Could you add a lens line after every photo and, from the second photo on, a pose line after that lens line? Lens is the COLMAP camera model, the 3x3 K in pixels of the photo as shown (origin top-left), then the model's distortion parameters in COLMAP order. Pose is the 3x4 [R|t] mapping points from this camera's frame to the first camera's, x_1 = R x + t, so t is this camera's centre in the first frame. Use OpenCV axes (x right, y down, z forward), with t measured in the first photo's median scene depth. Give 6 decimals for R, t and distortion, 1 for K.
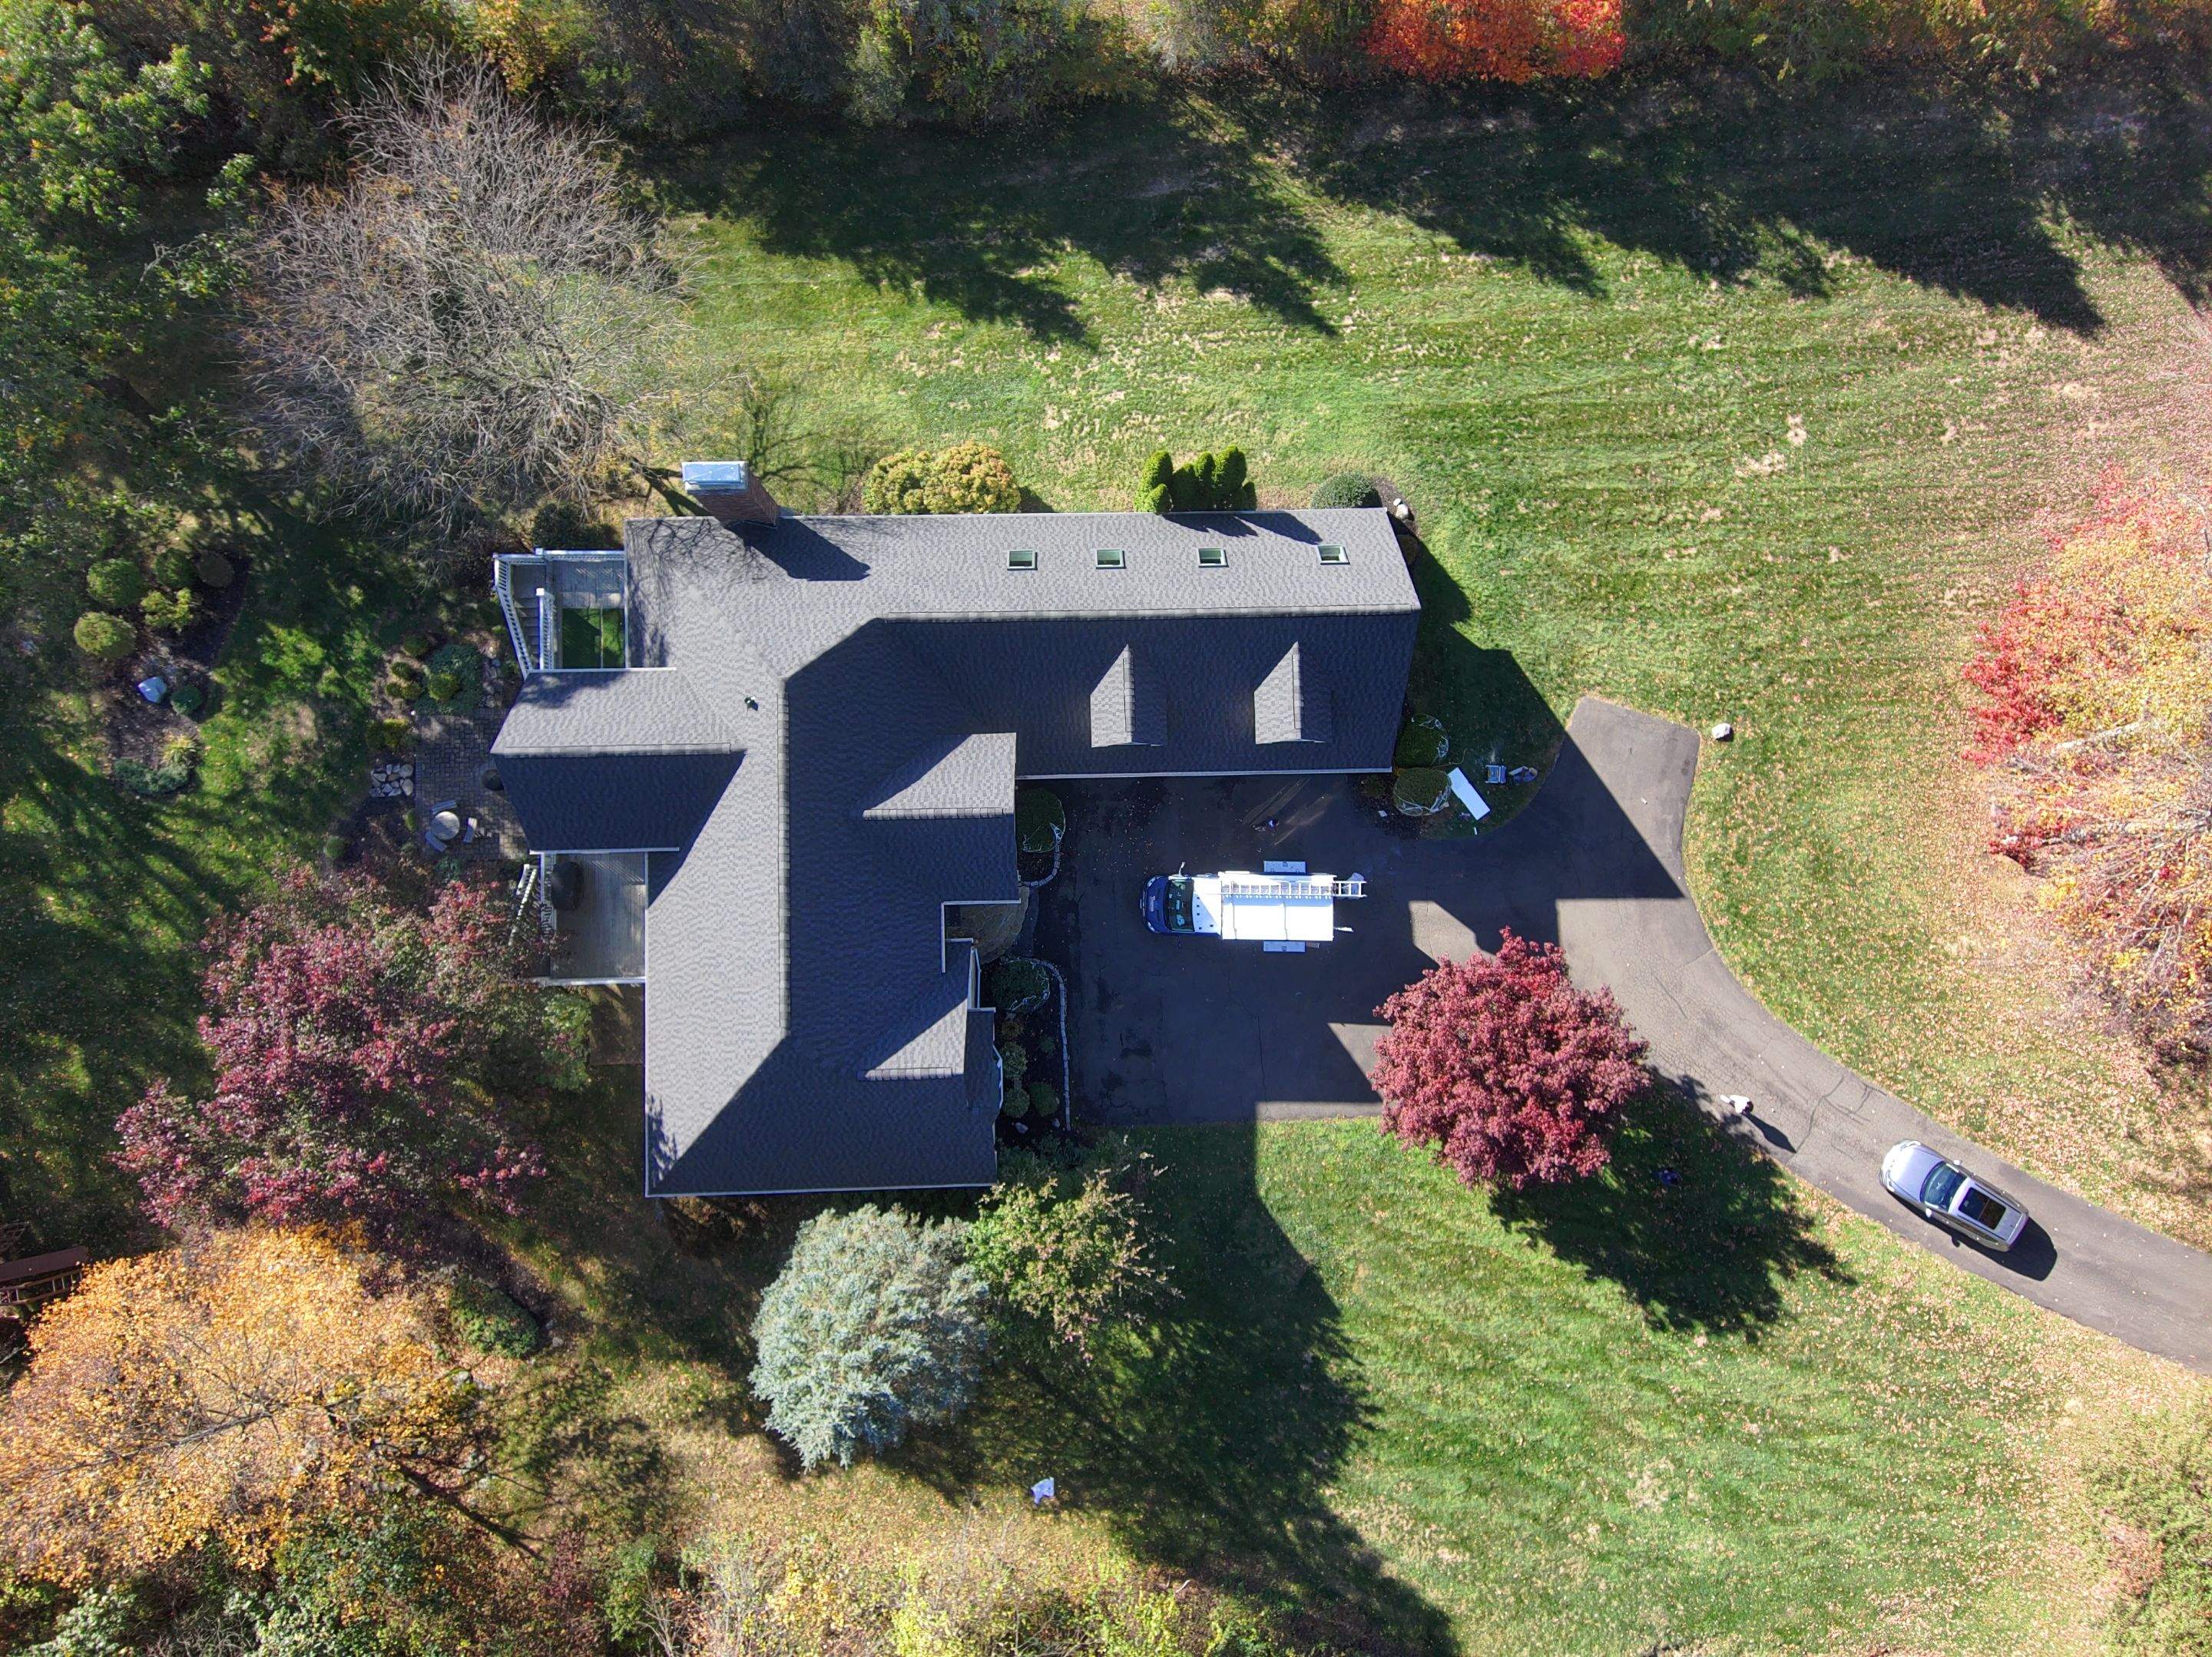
lens RADIAL K [[1313.9, 0, 1100.3], [0, 1313.9, 819.2], [0, 0, 1]] dist [0.039444, -0.067385]
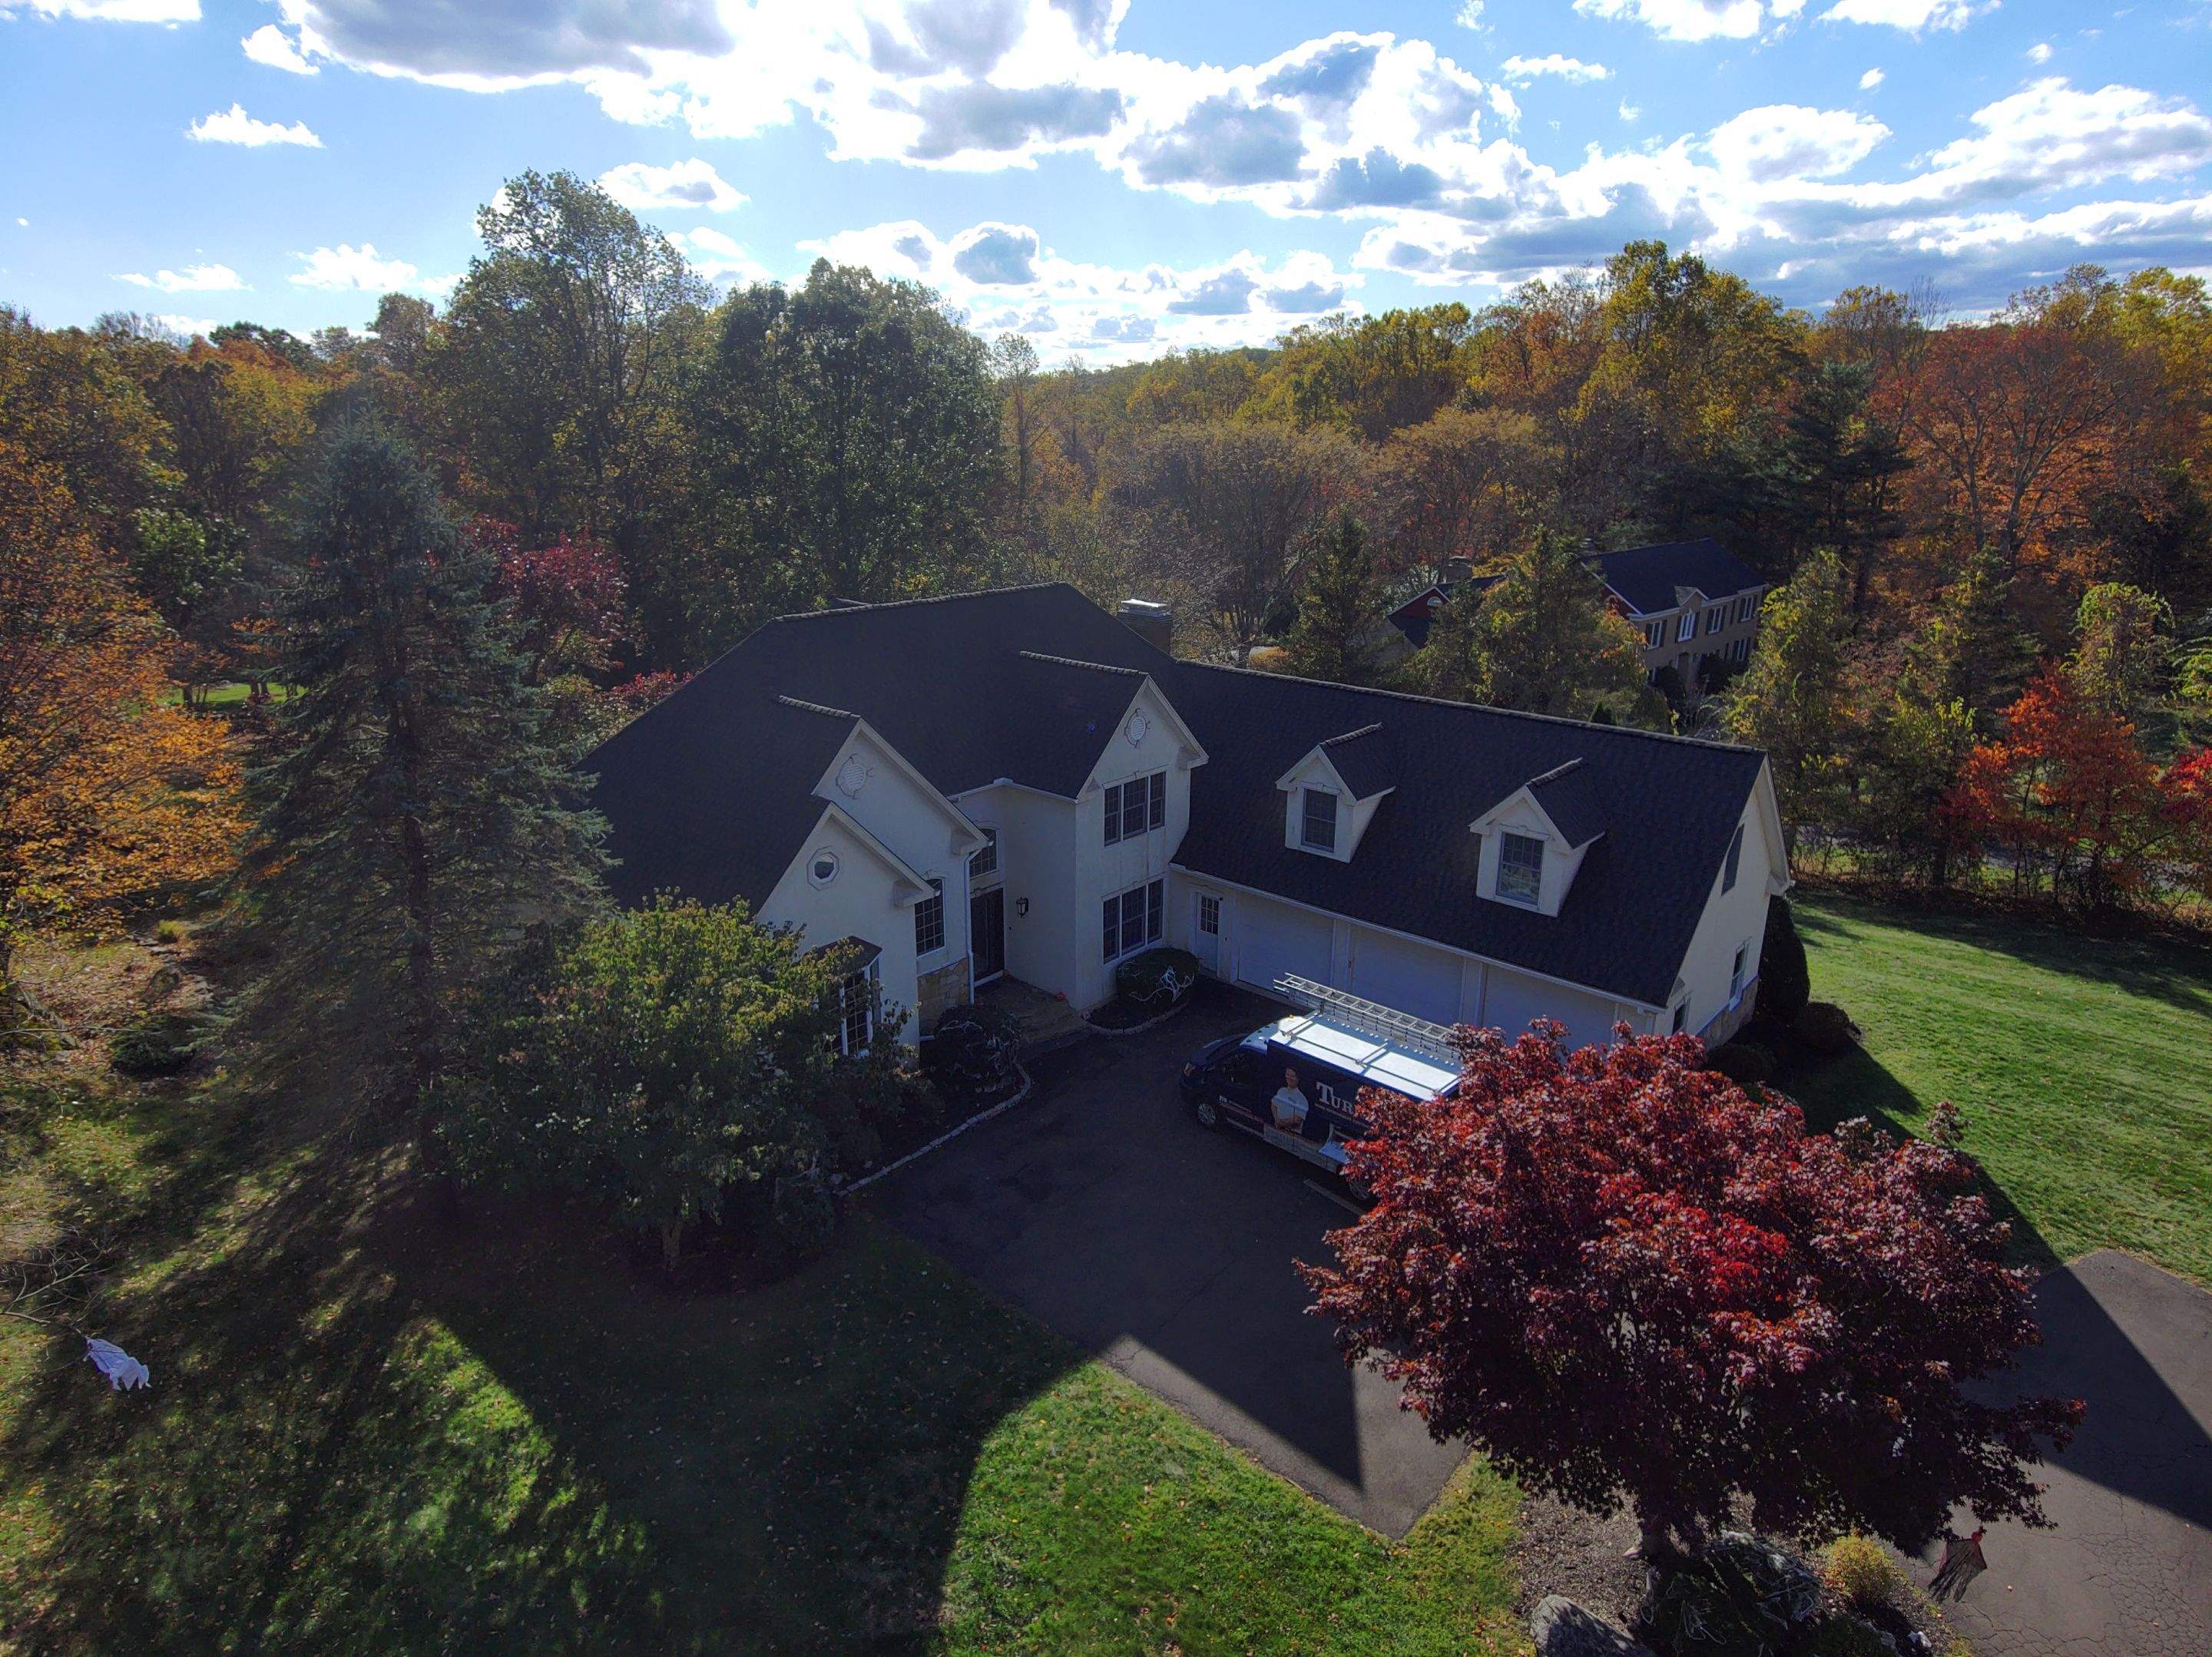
lens RADIAL K [[1313.9, 0, 1083.9], [0, 1313.9, 805.9], [0, 0, 1]] dist [0.039444, -0.067385]
pose [[0.723676, 0.189394, -0.663643, 0.389623], [-0.689136, 0.250155, -0.680084, 0.503560], [0.037210, 0.949501, 0.311549, 0.676784]]
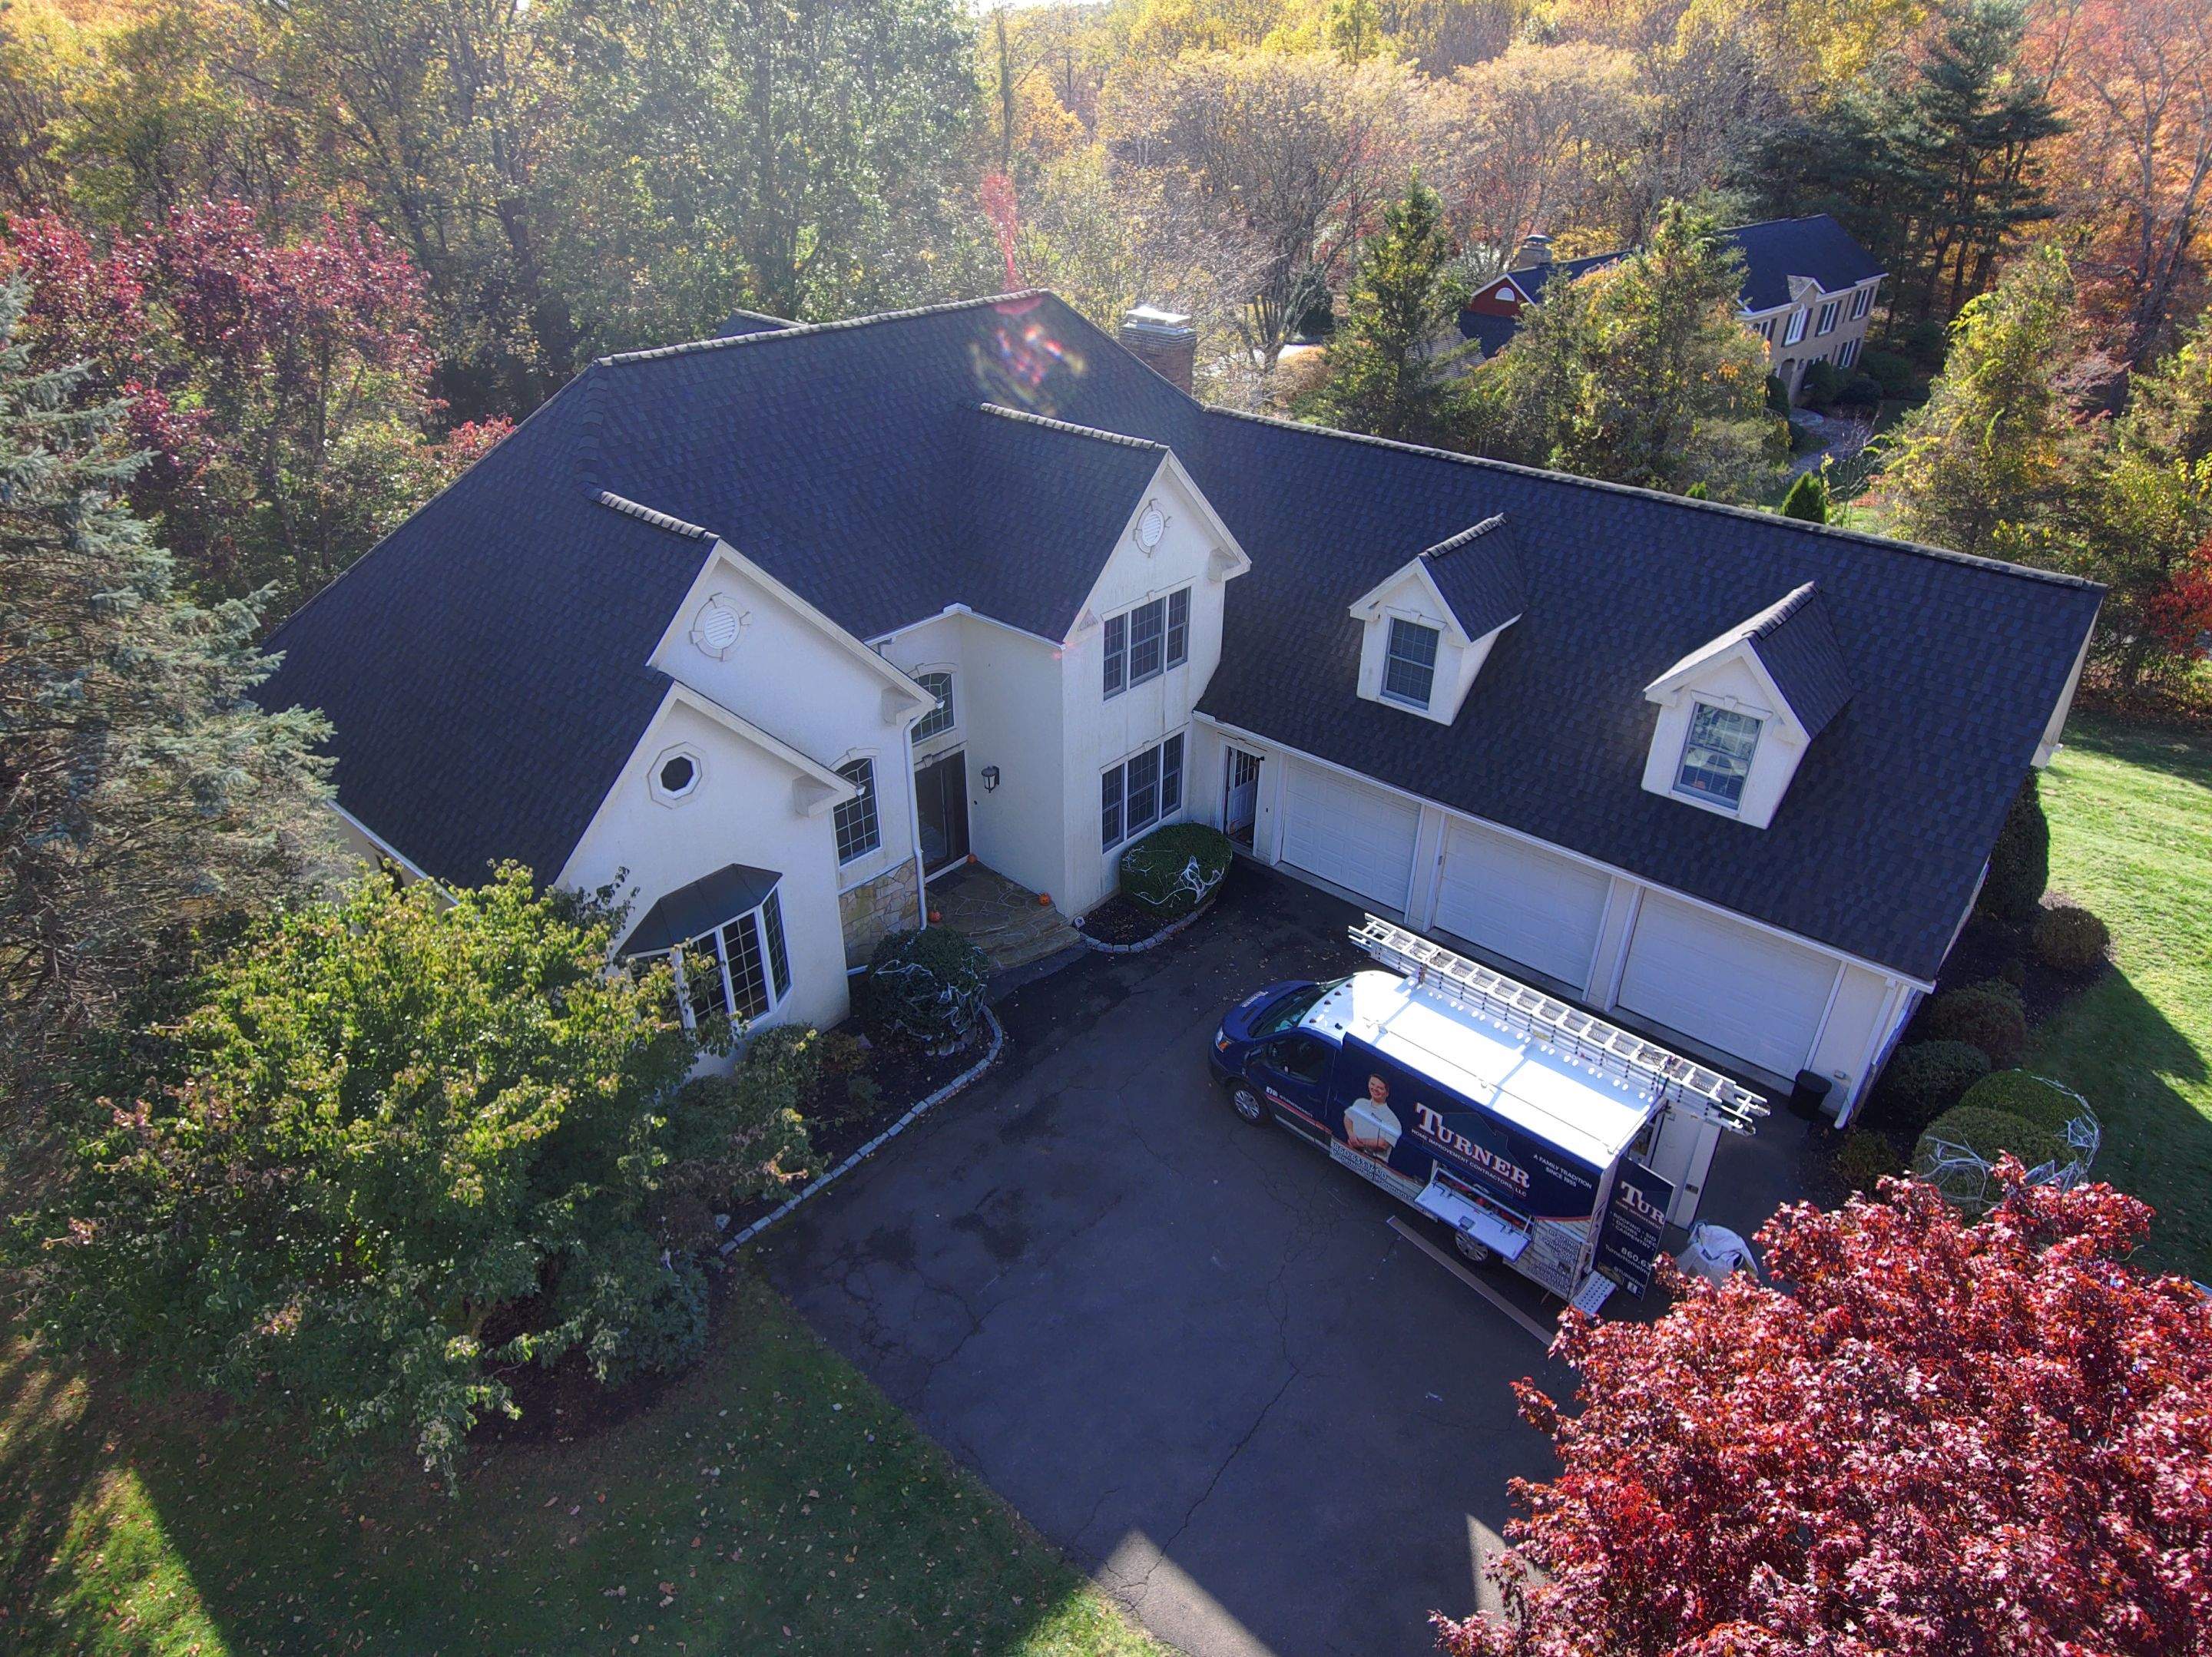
lens RADIAL K [[1313.9, 0, 1087.6], [0, 1313.9, 814.3], [0, 0, 1]] dist [0.039444, -0.067385]
pose [[0.726771, 0.335822, -0.599189, 0.243772], [-0.685909, 0.401190, -0.607104, 0.347385], [0.036510, 0.852215, 0.521917, 0.694021]]
